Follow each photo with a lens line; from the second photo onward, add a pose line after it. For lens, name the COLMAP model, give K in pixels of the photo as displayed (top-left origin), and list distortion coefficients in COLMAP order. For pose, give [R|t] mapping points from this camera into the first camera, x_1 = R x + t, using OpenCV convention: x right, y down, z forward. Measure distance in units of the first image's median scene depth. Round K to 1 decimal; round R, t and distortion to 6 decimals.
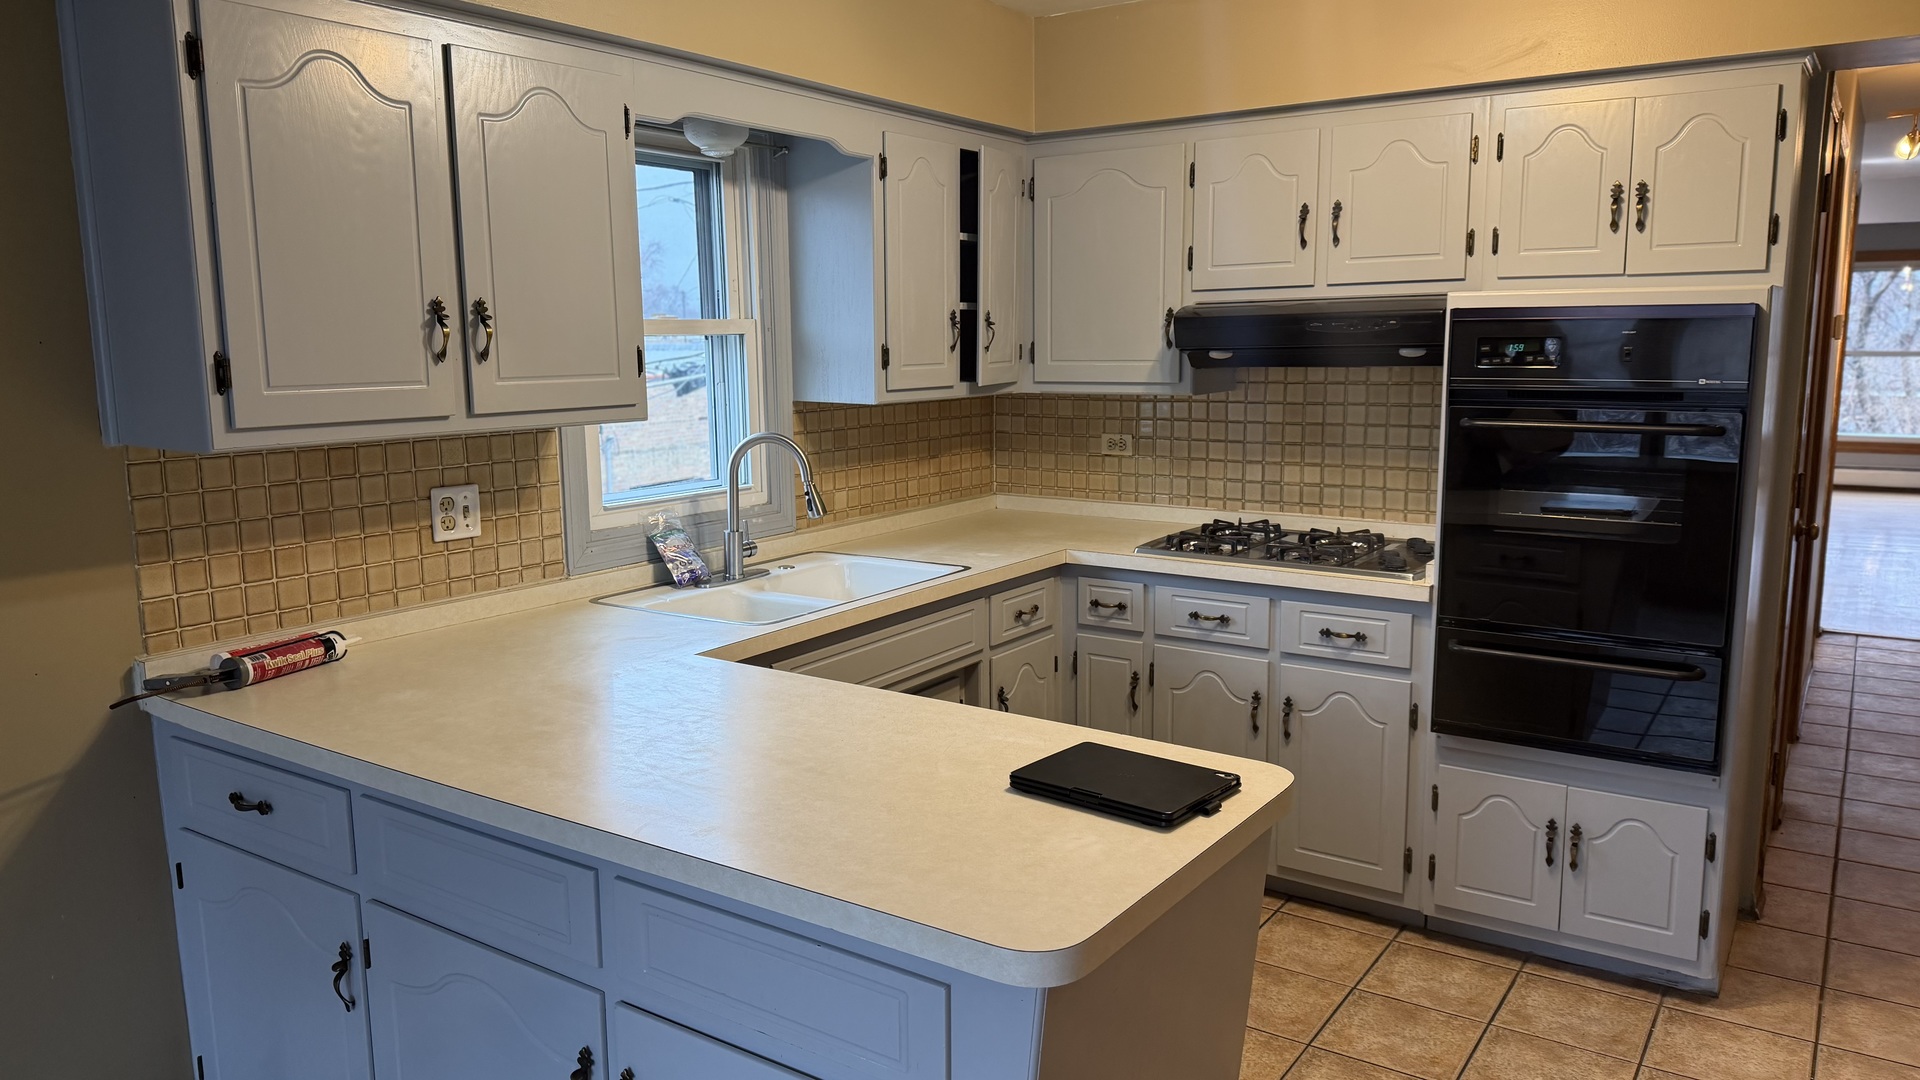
lens RADIAL K [[1320.9, 0, 960.0], [0, 1320.9, 540.0], [0, 0, 1]] dist [0.061711, -0.118554]
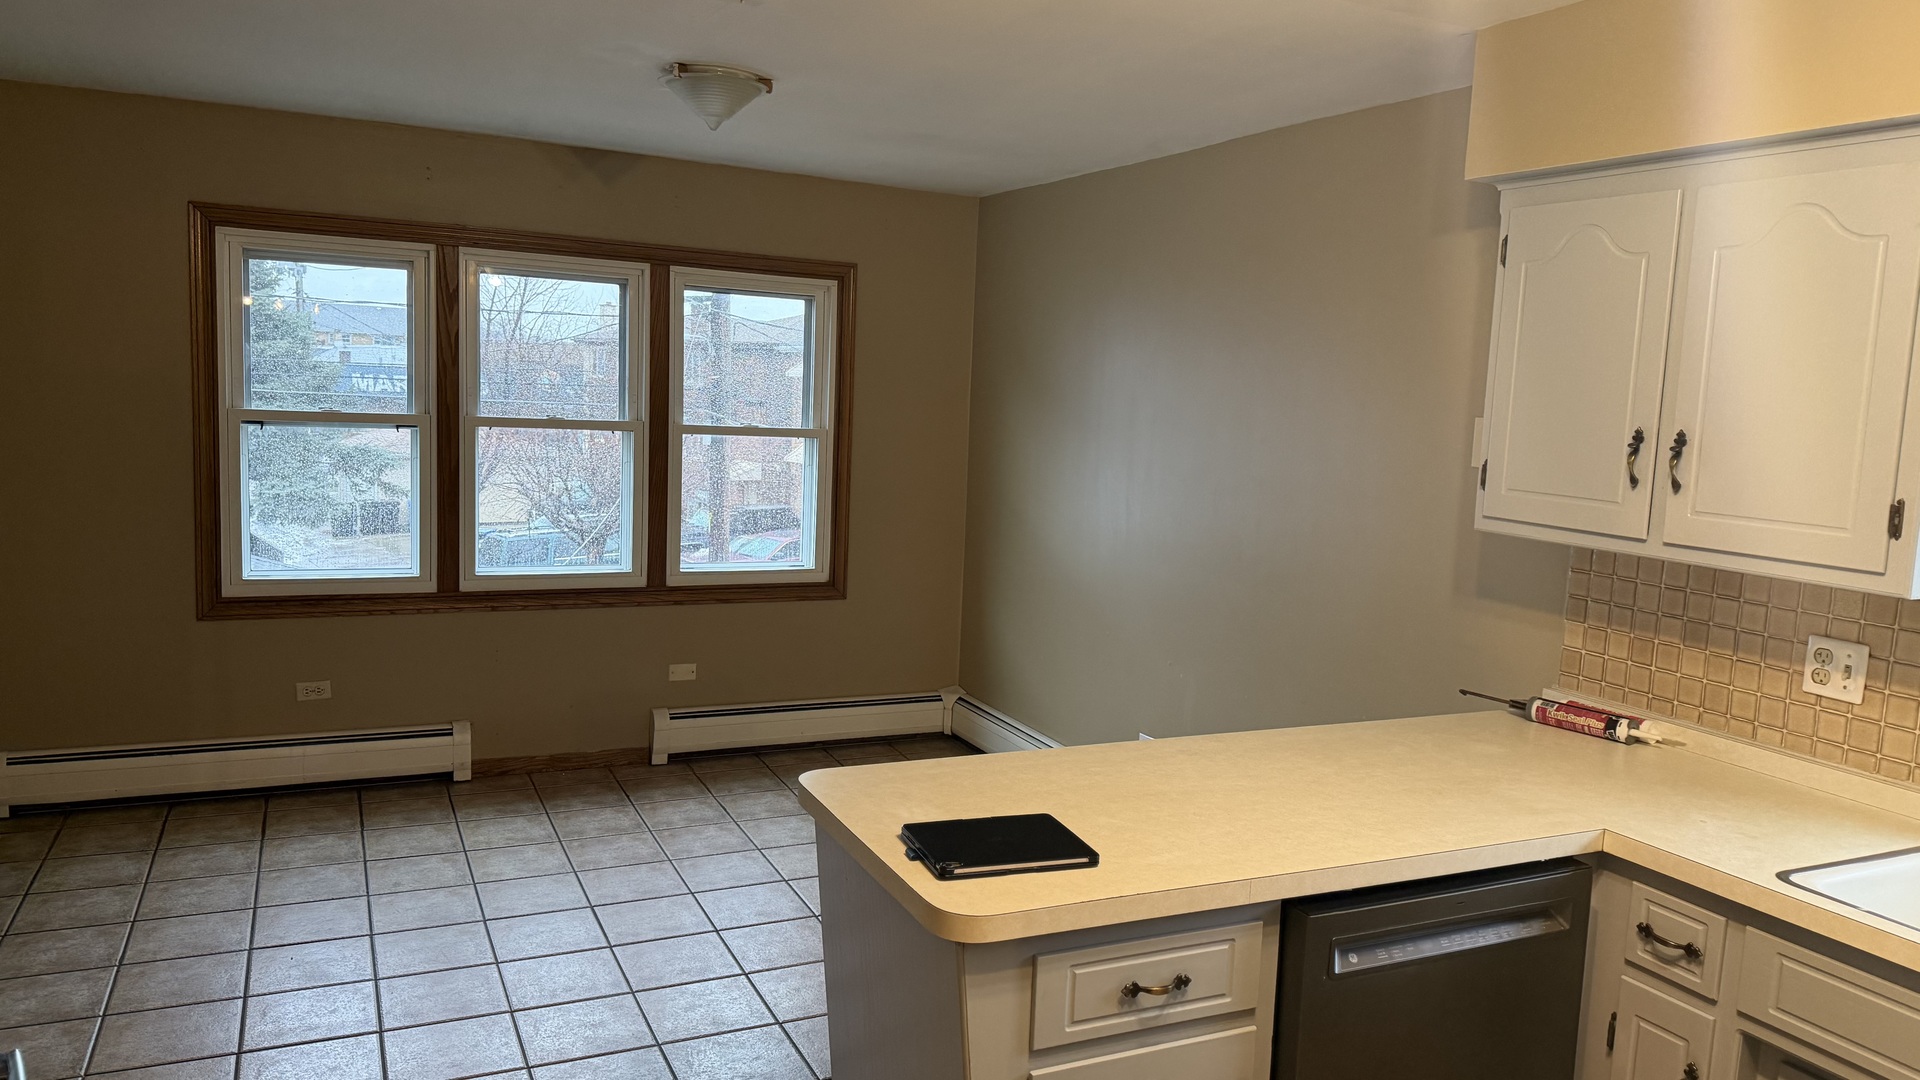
lens RADIAL K [[1320.9, 0, 960.0], [0, 1320.9, 540.0], [0, 0, 1]] dist [0.061711, -0.118554]
pose [[-0.497713, 0.091626, -0.862488, 0.725883], [-0.174272, 0.963560, 0.202930, -0.195189], [0.849653, 0.251308, -0.463609, 0.946046]]
